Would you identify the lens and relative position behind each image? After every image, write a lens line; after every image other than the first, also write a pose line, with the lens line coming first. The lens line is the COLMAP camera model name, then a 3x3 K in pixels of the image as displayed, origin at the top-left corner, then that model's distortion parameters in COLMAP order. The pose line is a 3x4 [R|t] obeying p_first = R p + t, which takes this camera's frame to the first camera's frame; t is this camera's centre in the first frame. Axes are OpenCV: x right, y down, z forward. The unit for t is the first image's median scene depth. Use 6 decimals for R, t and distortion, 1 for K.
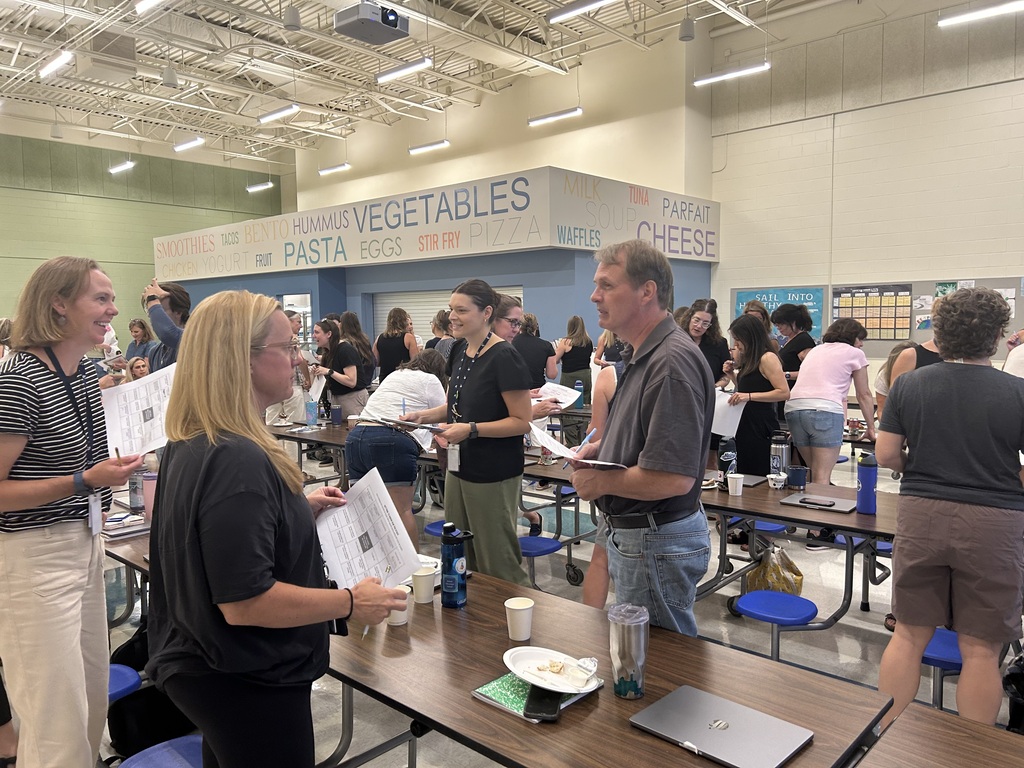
lens RADIAL K [[786.0, 0, 515.0], [0, 786.0, 383.7], [0, 0, 1]] dist [0.033026, -0.052823]
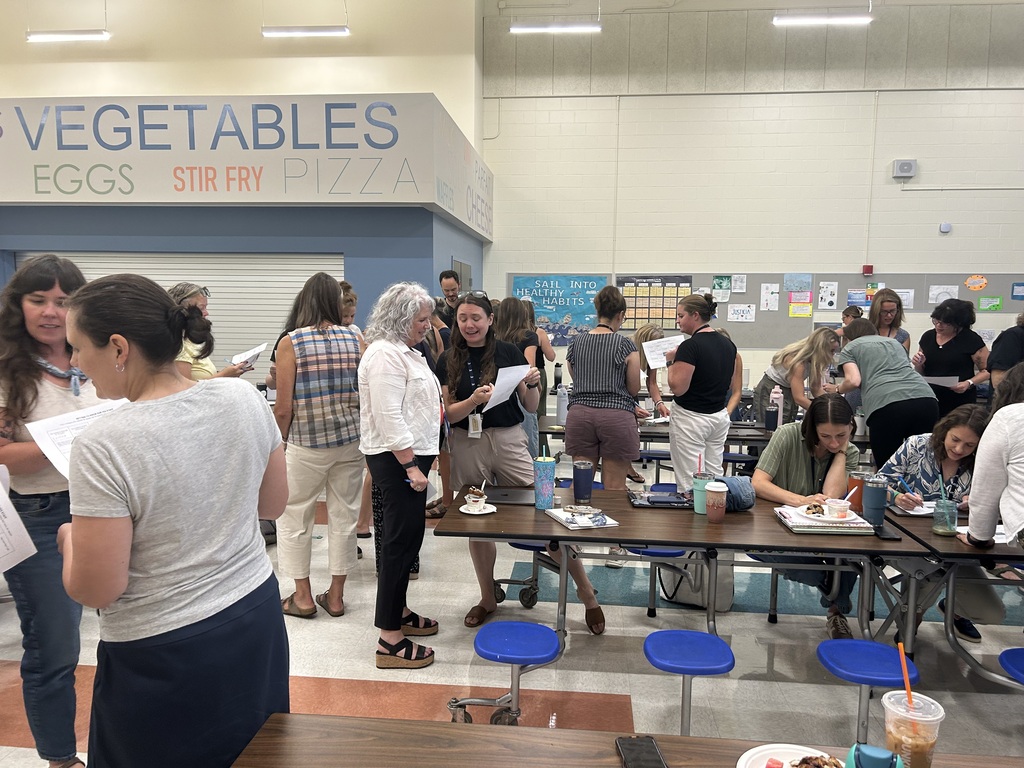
lens RADIAL K [[786.0, 0, 510.2], [0, 786.0, 389.8], [0, 0, 1]] dist [0.033026, -0.052823]
pose [[0.789144, -0.043540, 0.612663, -0.321448], [0.026757, 0.998974, 0.036530, -0.021034], [-0.613625, -0.012434, 0.789500, 0.324627]]
